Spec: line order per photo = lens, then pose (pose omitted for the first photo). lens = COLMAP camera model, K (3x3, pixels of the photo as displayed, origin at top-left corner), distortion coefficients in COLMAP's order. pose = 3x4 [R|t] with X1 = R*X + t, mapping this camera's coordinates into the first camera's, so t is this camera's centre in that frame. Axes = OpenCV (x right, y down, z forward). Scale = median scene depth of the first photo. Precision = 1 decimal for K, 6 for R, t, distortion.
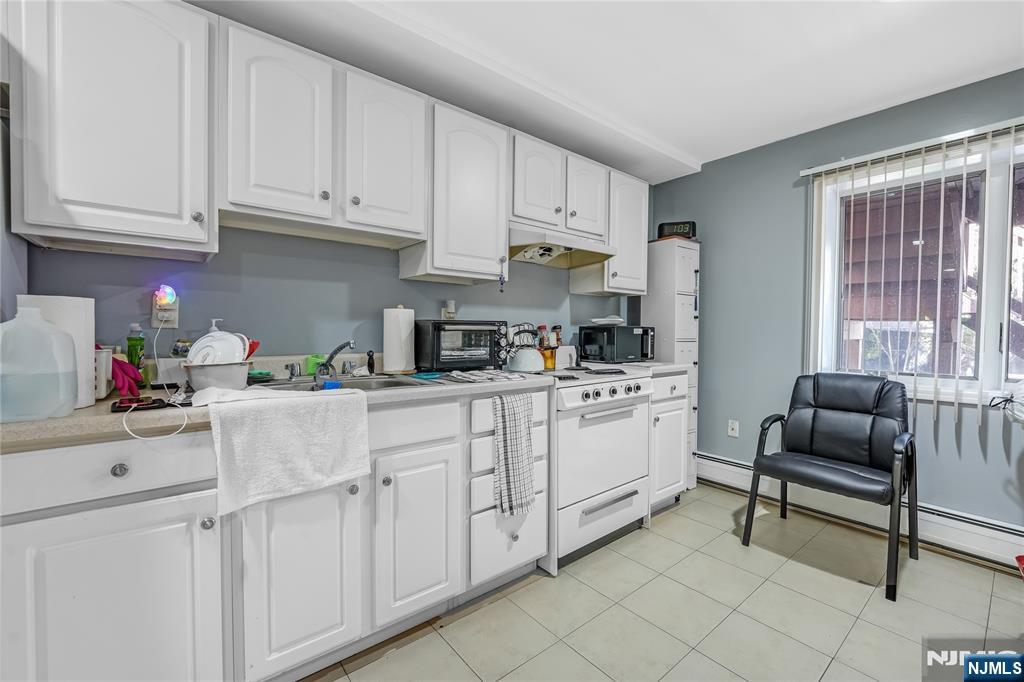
lens RADIAL K [[430.9, 0, 519.2], [0, 430.9, 338.1], [0, 0, 1]] dist [-0.001740, -0.000638]
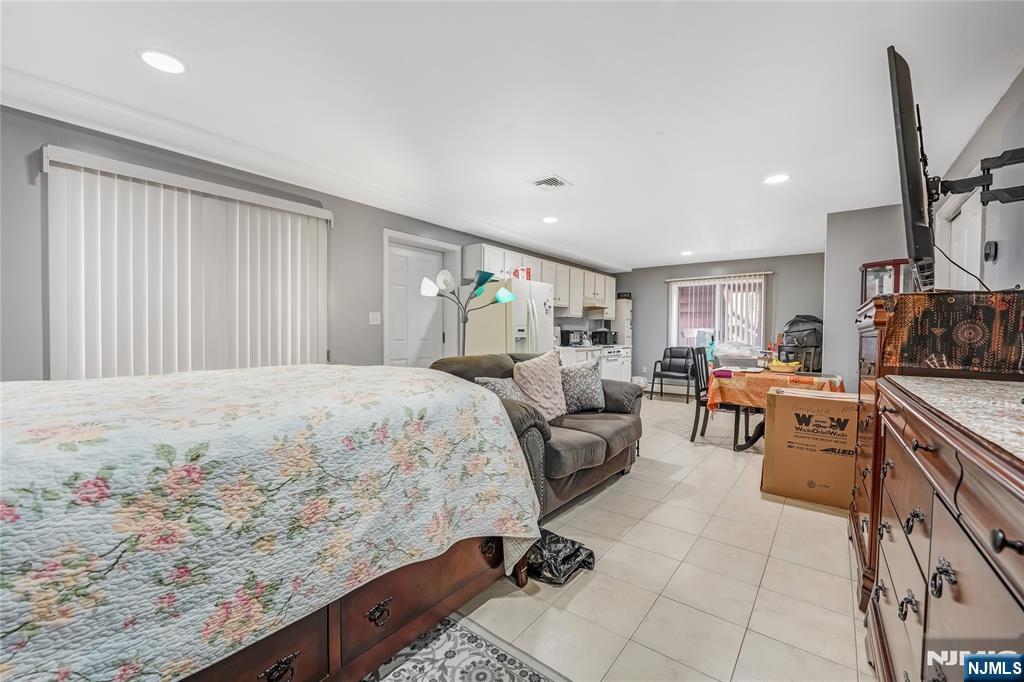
lens RADIAL K [[407.1, 0, 512.0], [0, 407.1, 341.0], [0, 0, 1]] dist [-0.000725, -0.000156]
pose [[0.979103, -0.008627, 0.203183, -0.961075], [0.008562, 0.999963, 0.001200, 0.025411], [-0.203186, 0.000565, 0.979140, -1.537958]]
